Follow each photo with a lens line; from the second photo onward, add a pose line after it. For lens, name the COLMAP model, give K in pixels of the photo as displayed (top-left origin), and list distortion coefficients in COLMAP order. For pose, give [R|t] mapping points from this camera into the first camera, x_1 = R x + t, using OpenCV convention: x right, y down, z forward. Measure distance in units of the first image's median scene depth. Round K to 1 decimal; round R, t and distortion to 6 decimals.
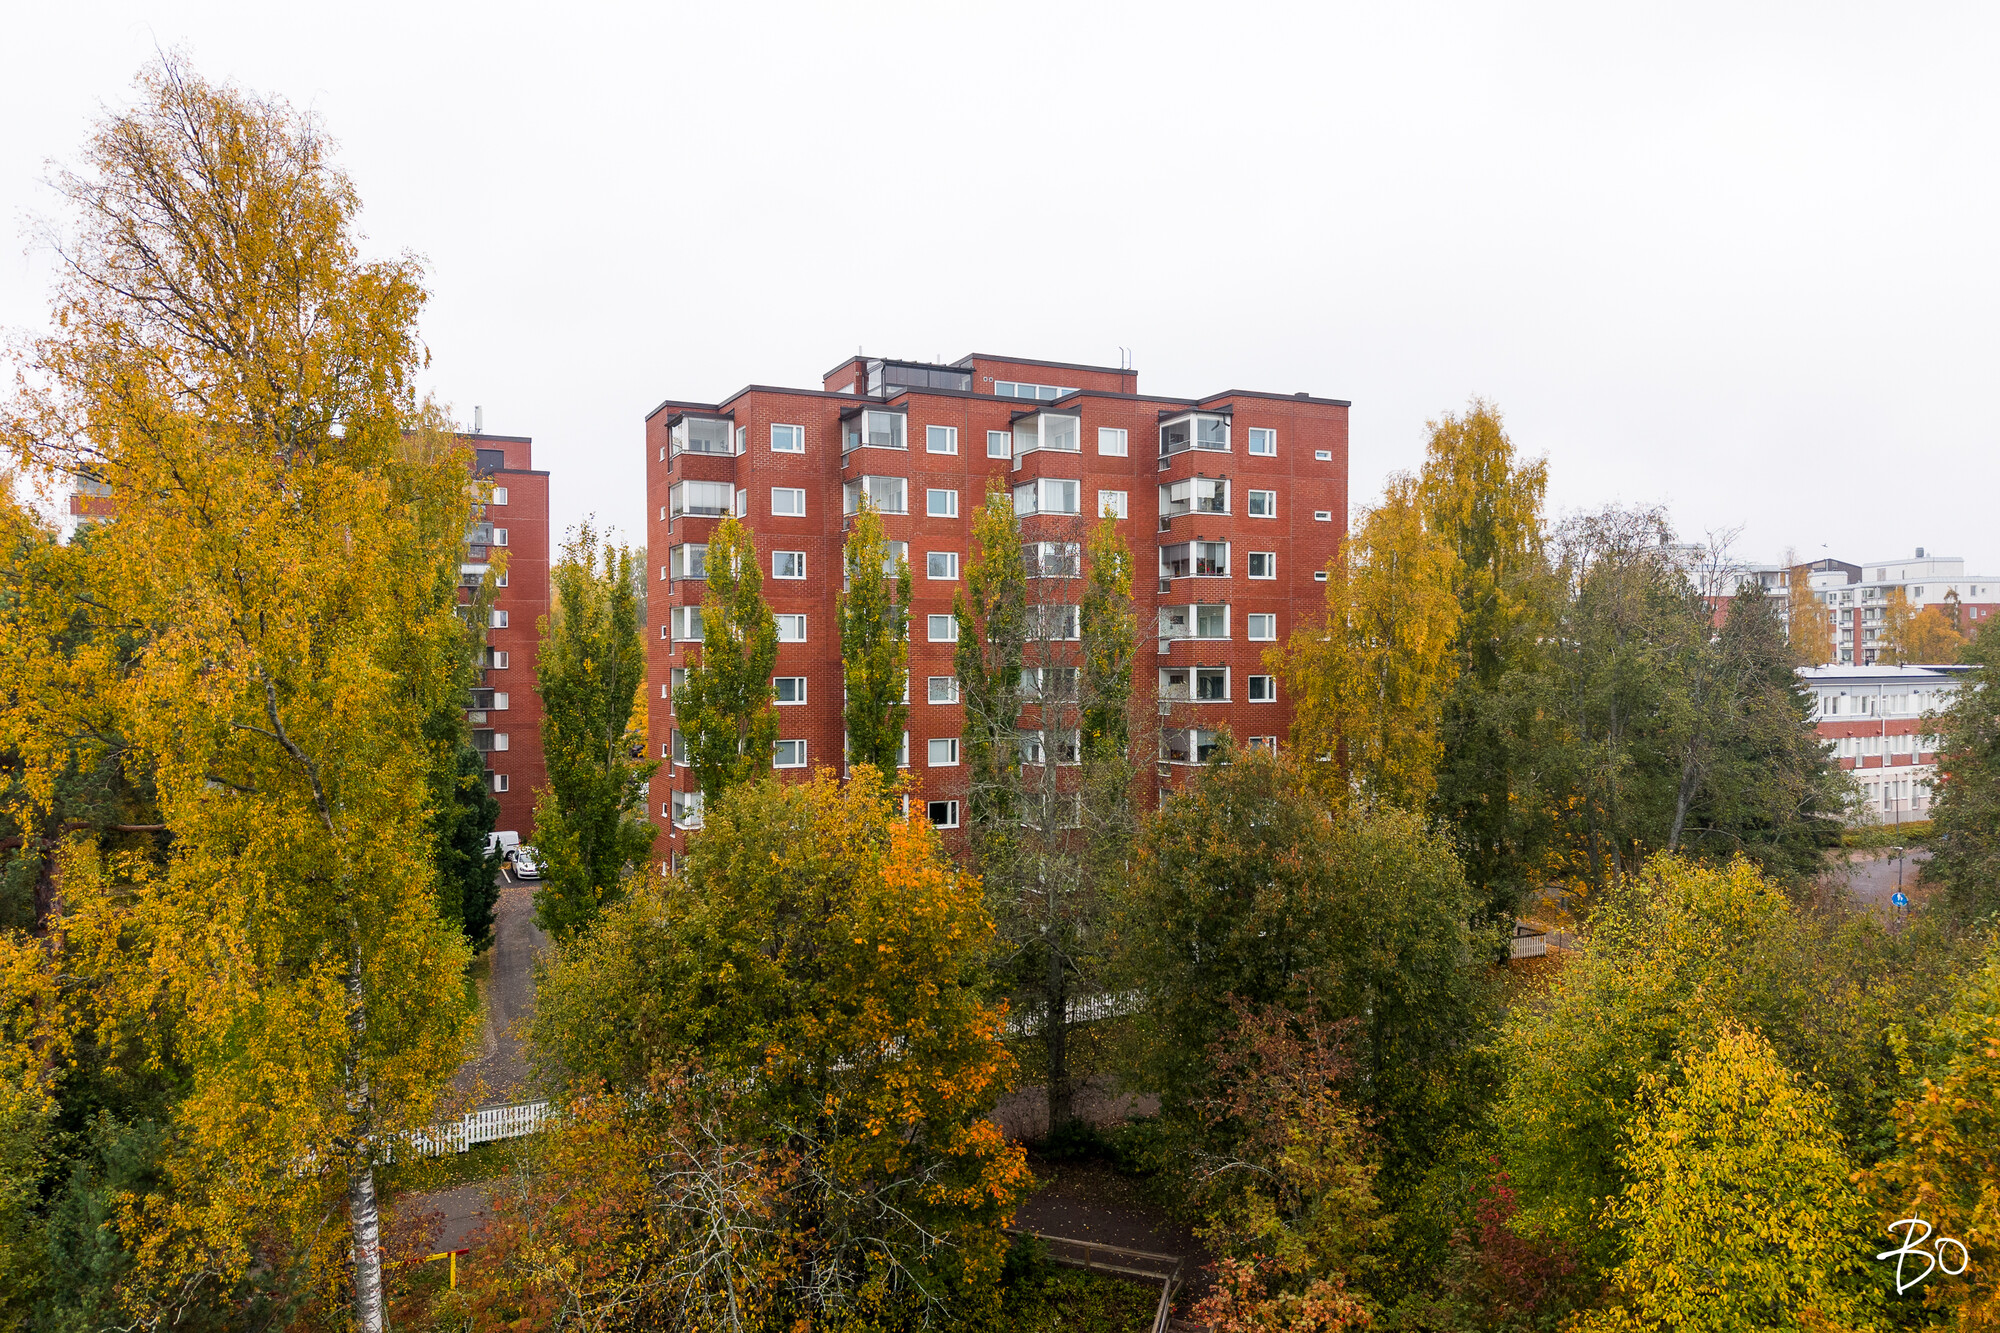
lens RADIAL K [[1352.2, 0, 1000.0], [0, 1352.2, 666.5], [0, 0, 1]] dist [0.037201, -0.029868]
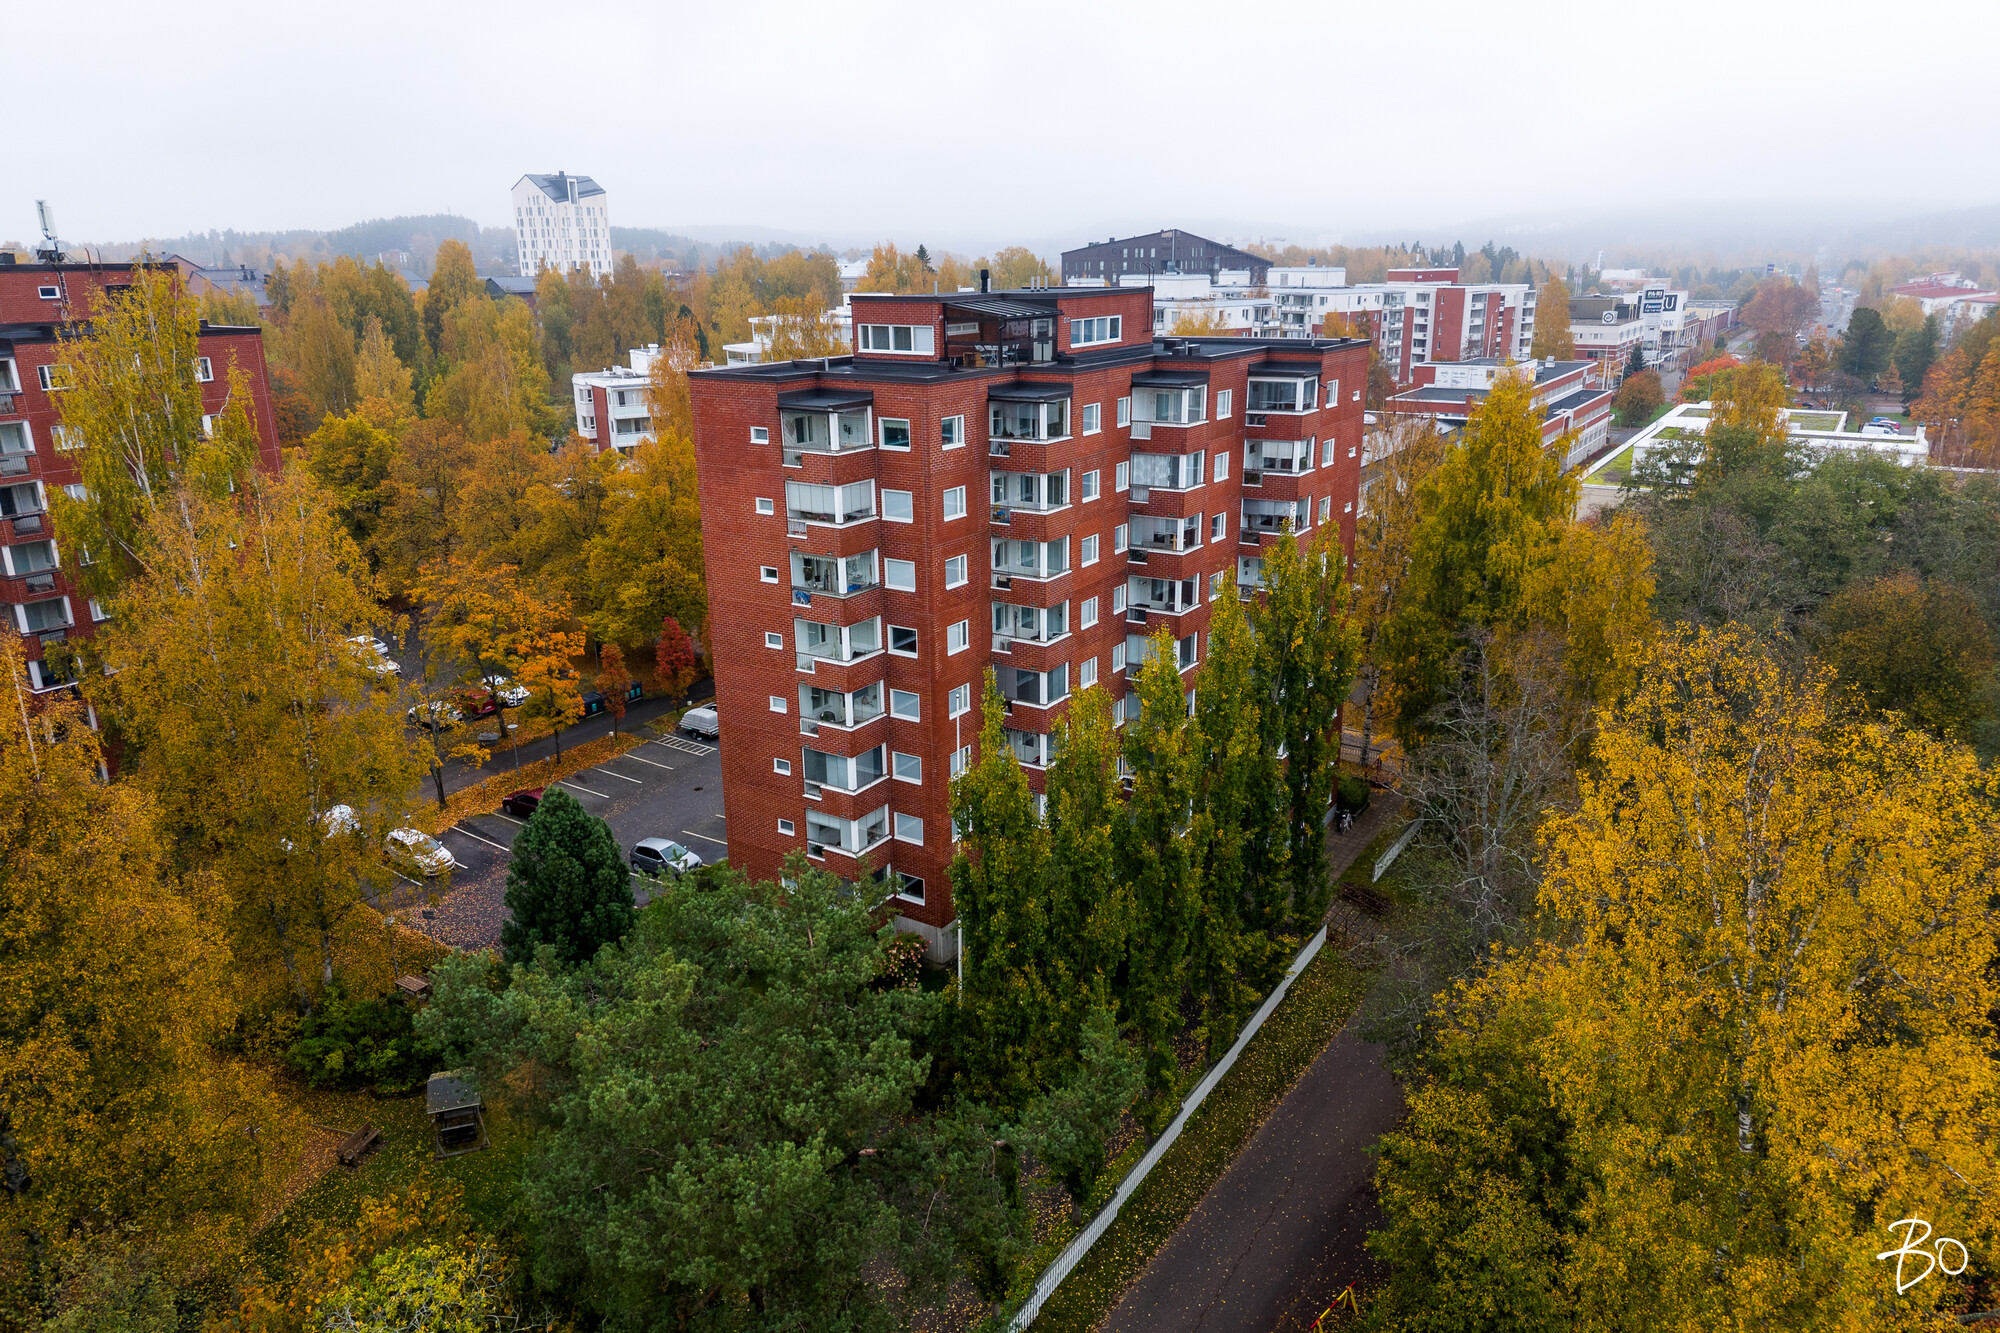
lens RADIAL K [[1352.2, 0, 1000.0], [0, 1352.2, 666.5], [0, 0, 1]] dist [0.037201, -0.029868]
pose [[0.865793, -0.154009, 0.476112, -0.574496], [0.013400, 0.958255, 0.285601, -0.272677], [-0.500222, -0.240892, 0.831714, 0.207228]]
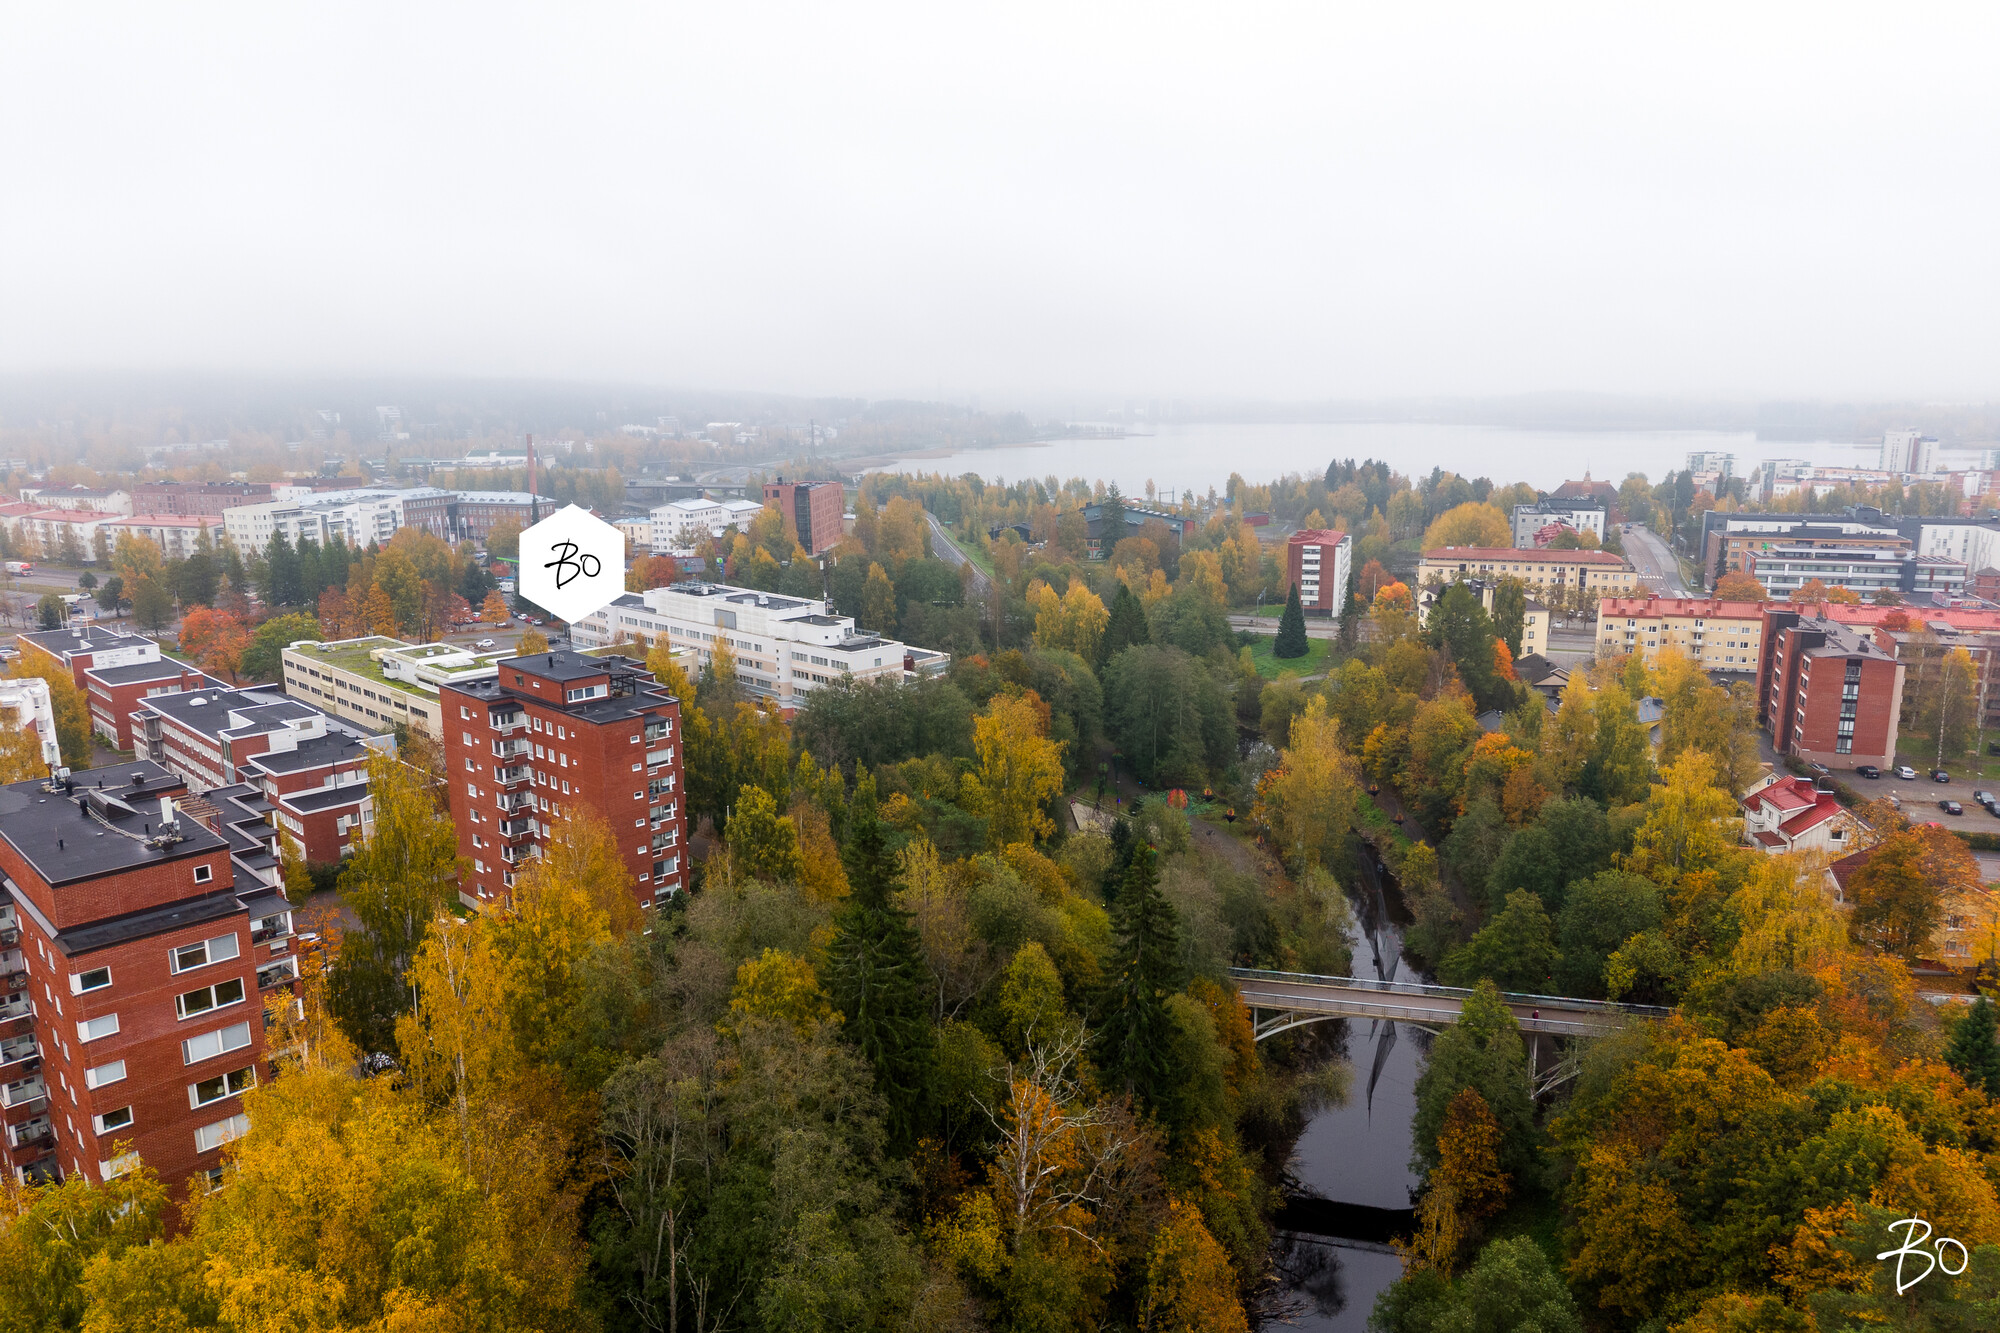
lens RADIAL K [[1352.2, 0, 1000.0], [0, 1352.2, 666.5], [0, 0, 1]] dist [0.037201, -0.029868]
pose [[-0.331280, -0.186537, 0.924909, -2.514491], [0.014131, 0.979172, 0.202542, -0.728238], [-0.943427, 0.080168, -0.321744, 1.234482]]
